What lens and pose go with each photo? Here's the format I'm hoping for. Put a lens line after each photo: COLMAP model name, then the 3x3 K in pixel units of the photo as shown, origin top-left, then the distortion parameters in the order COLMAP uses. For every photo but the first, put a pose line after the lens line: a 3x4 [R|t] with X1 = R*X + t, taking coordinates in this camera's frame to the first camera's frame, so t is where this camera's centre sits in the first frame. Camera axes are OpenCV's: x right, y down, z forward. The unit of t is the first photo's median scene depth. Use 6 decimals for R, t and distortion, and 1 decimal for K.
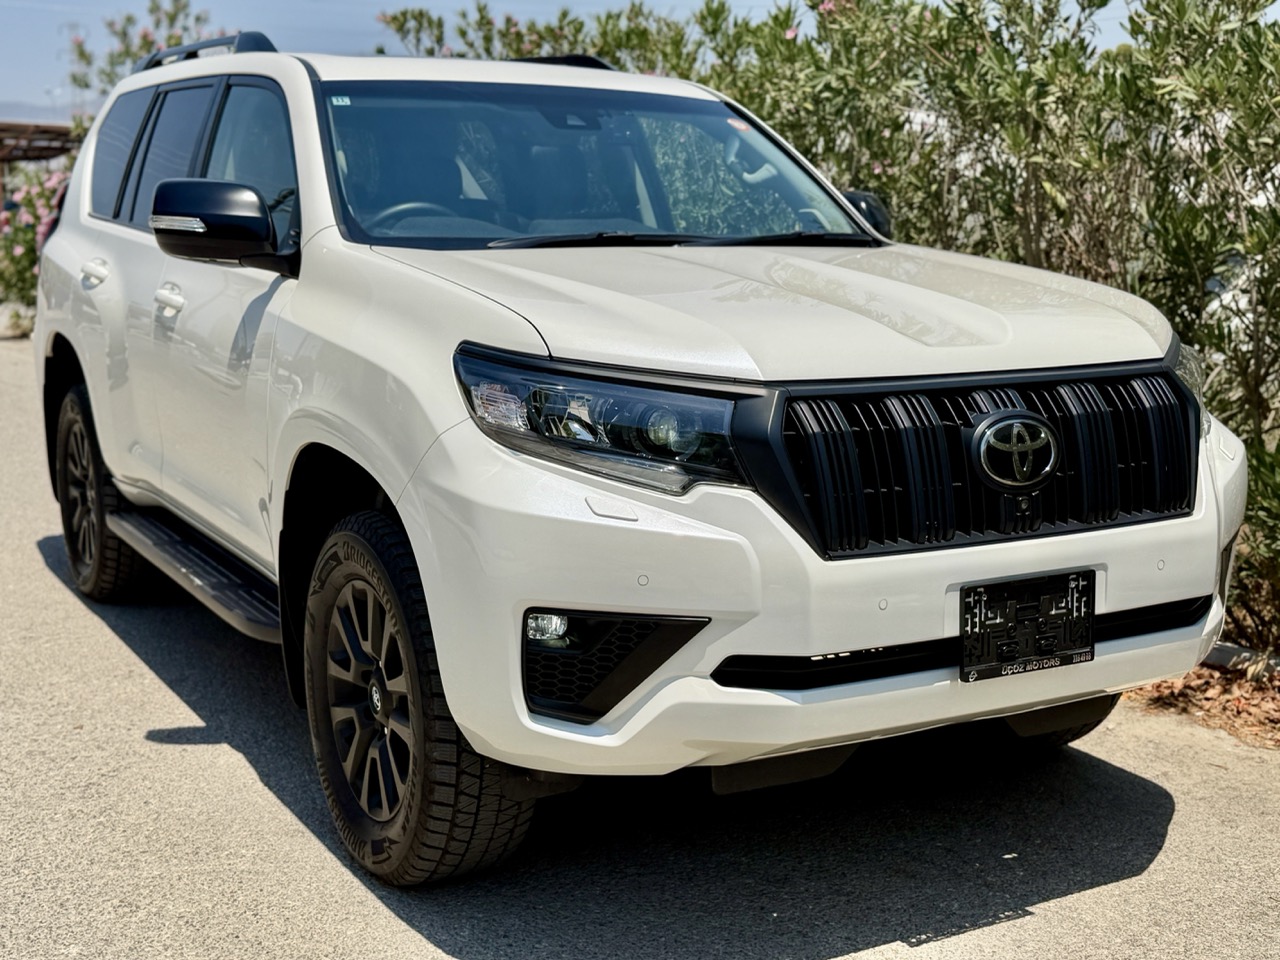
lens RADIAL K [[1595.1, 0, 640.0], [0, 1595.1, 480.0], [0, 0, 1]] dist [0.185131, -0.327663]
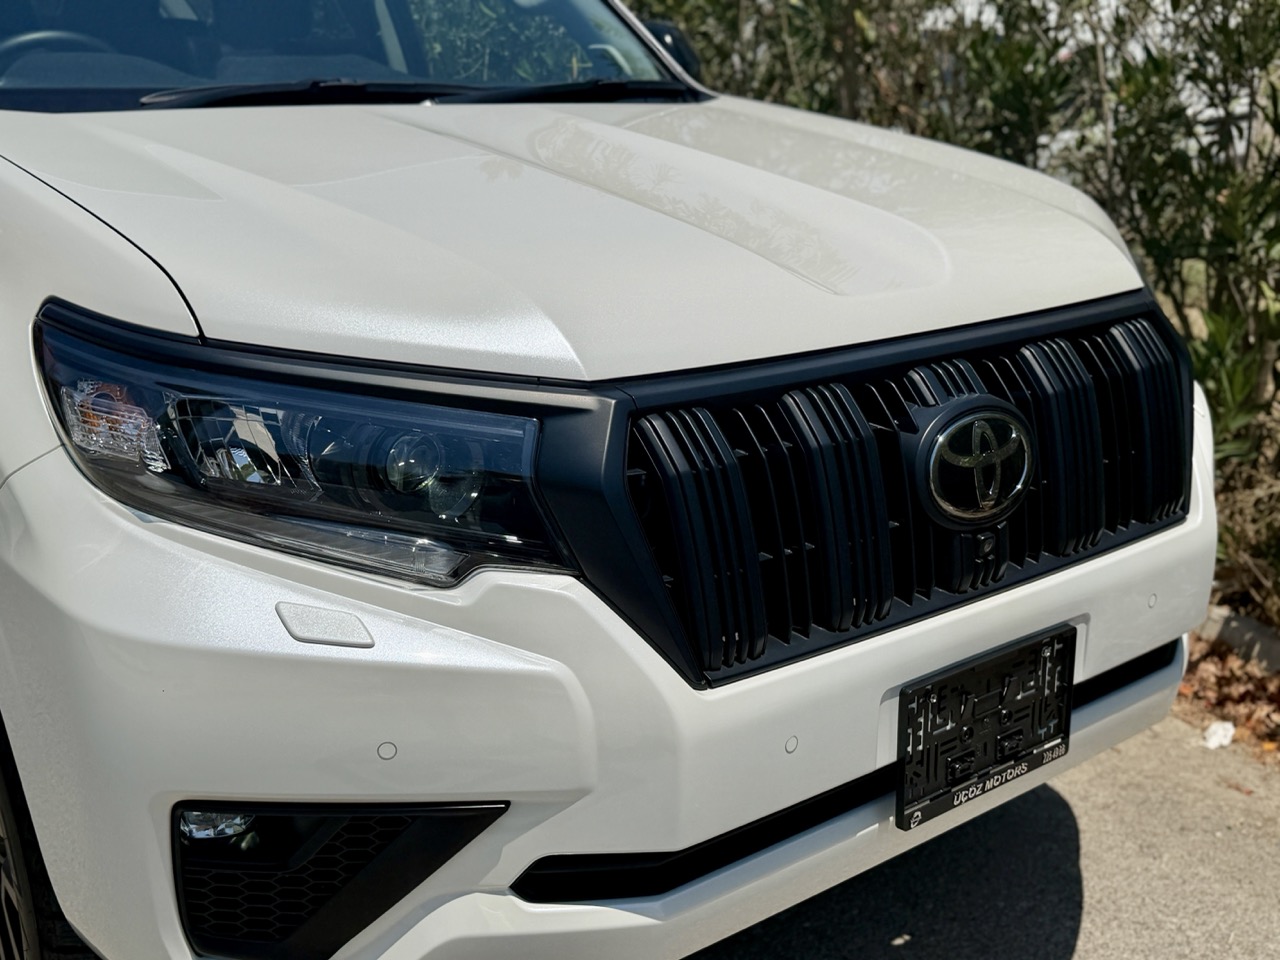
lens RADIAL K [[1416.0, 0, 640.0], [0, 1416.0, 480.0], [0, 0, 1]] dist [0.184788, -0.425078]
pose [[0.987283, -0.038270, 0.154297, 0.014825], [0.016219, 0.989775, 0.141714, -0.094627], [-0.158143, -0.137409, 0.977809, 0.472165]]
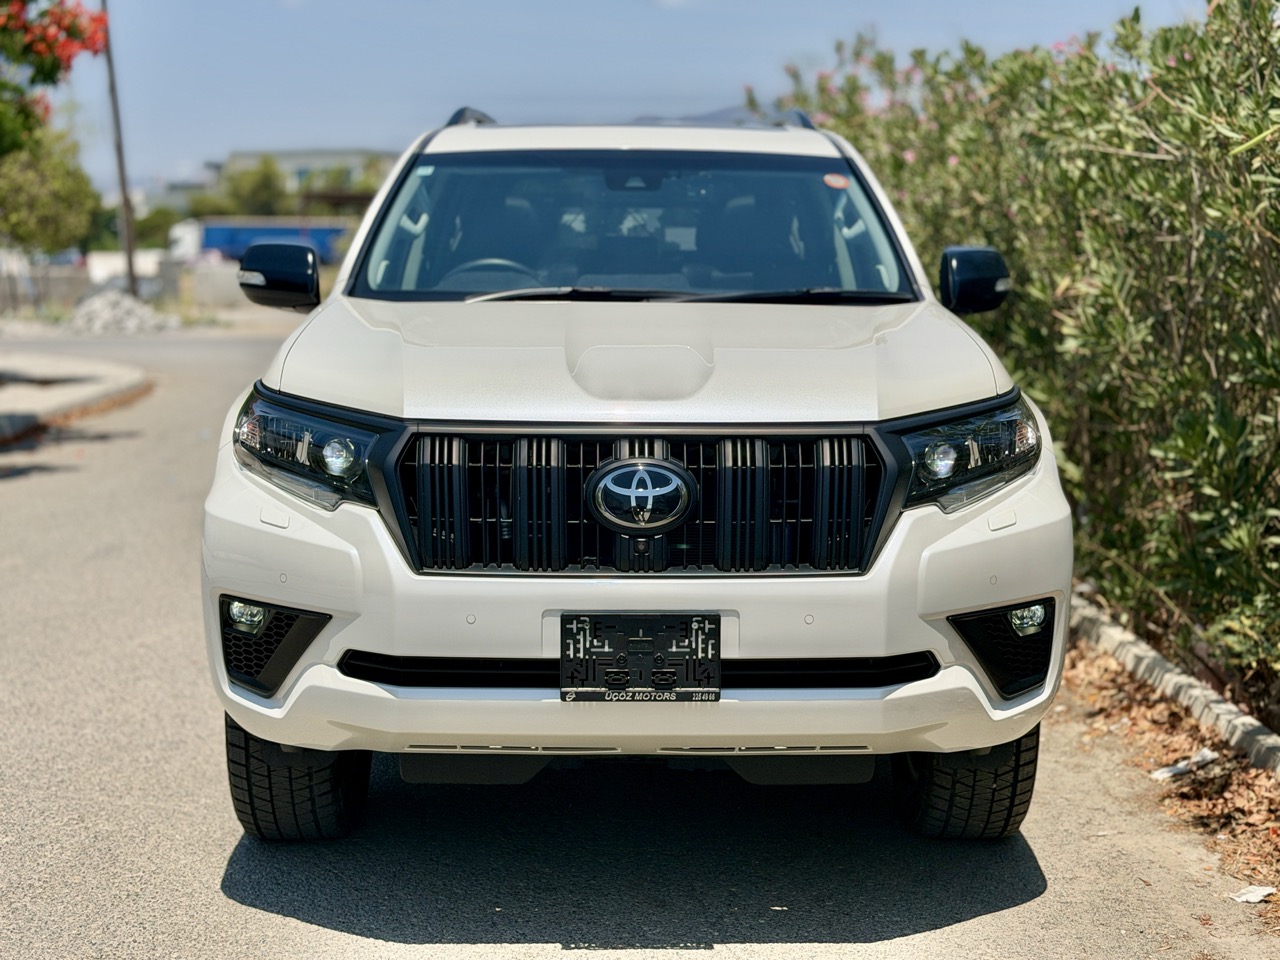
lens RADIAL K [[1888.6, 0, 640.0], [0, 1888.6, 480.0], [0, 0, 1]] dist [0.207573, -0.038946]
pose [[0.873870, 0.060826, -0.482339, 0.855767], [-0.082922, 0.996252, -0.024599, 0.002591], [0.479035, 0.061493, 0.875639, -0.117047]]
